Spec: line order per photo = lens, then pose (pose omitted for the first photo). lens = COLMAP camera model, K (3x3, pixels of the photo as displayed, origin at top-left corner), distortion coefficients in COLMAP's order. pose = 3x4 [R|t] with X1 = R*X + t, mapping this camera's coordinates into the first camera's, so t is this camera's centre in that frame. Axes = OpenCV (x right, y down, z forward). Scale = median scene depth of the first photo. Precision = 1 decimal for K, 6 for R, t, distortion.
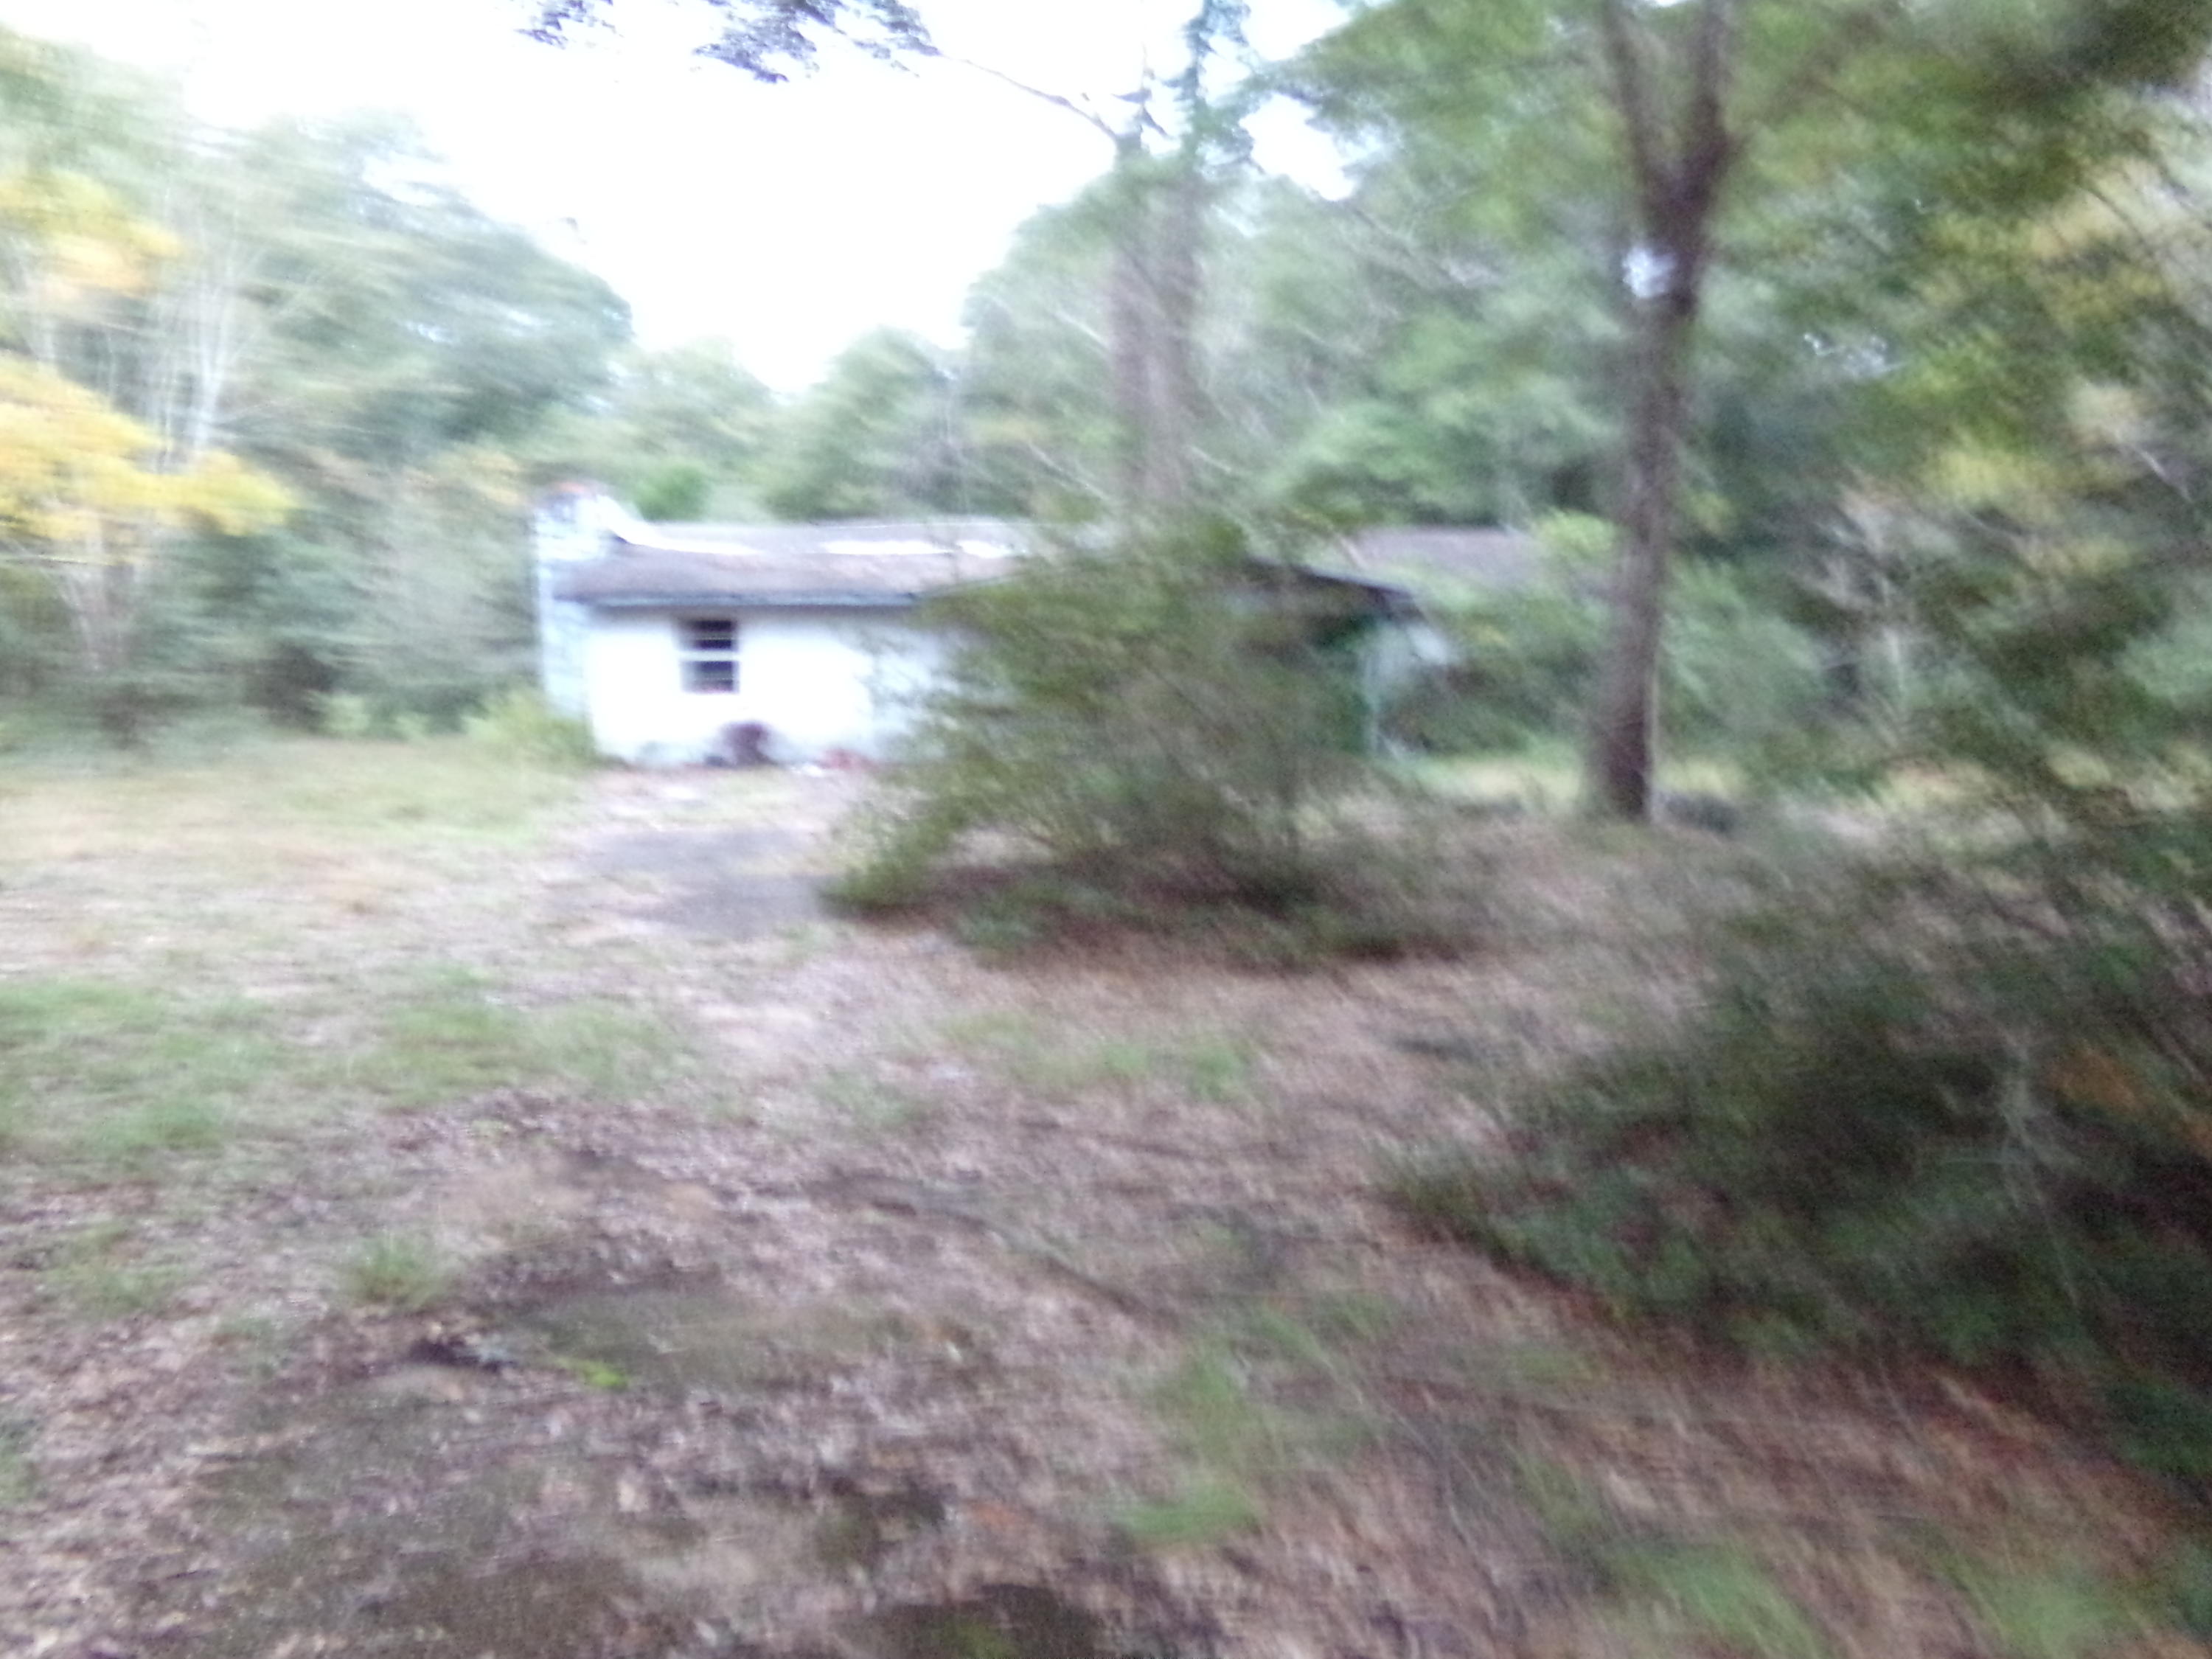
lens RADIAL K [[1728.0, 0, 1106.0], [0, 1728.0, 829.5], [0, 0, 1]] dist [-0.002668, 0.200984]
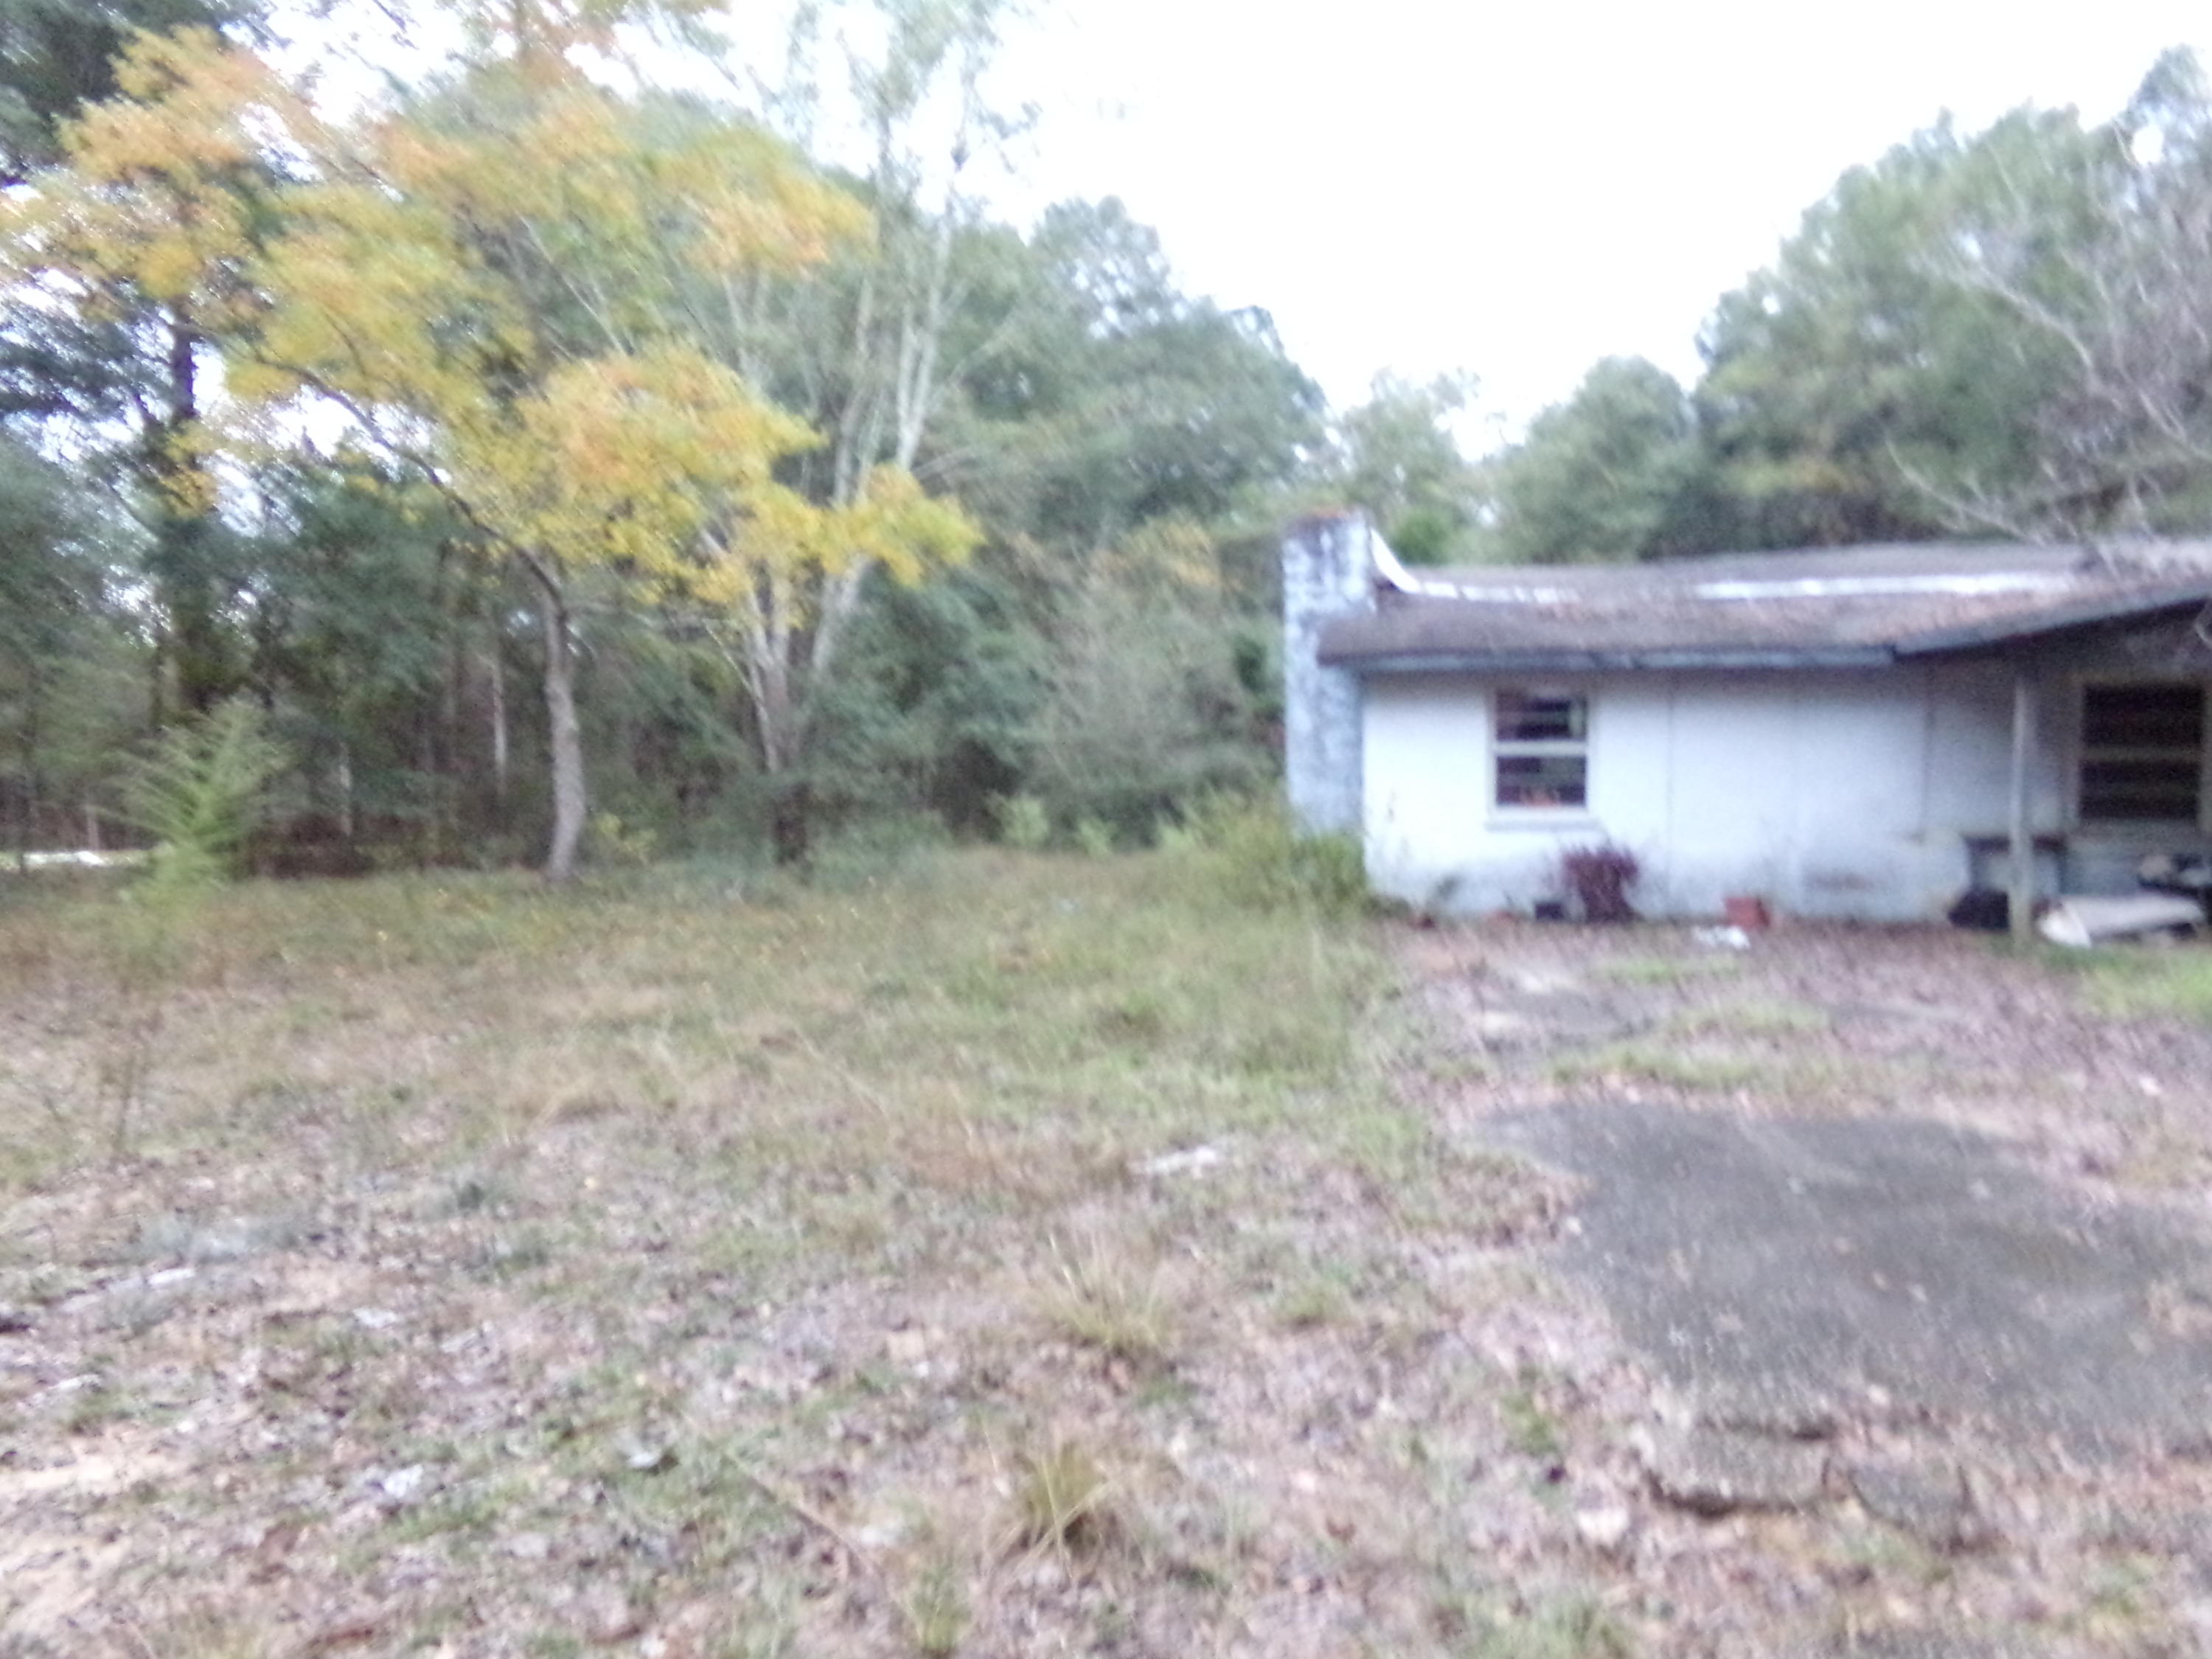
lens RADIAL K [[1807.4, 0, 1109.9], [0, 1807.4, 837.8], [0, 0, 1]] dist [0.195707, 0.242231]
pose [[0.935166, 0.023527, -0.353429, -0.100907], [-0.043694, 0.997833, -0.049190, -0.019348], [0.351506, 0.061443, 0.934167, 0.224410]]
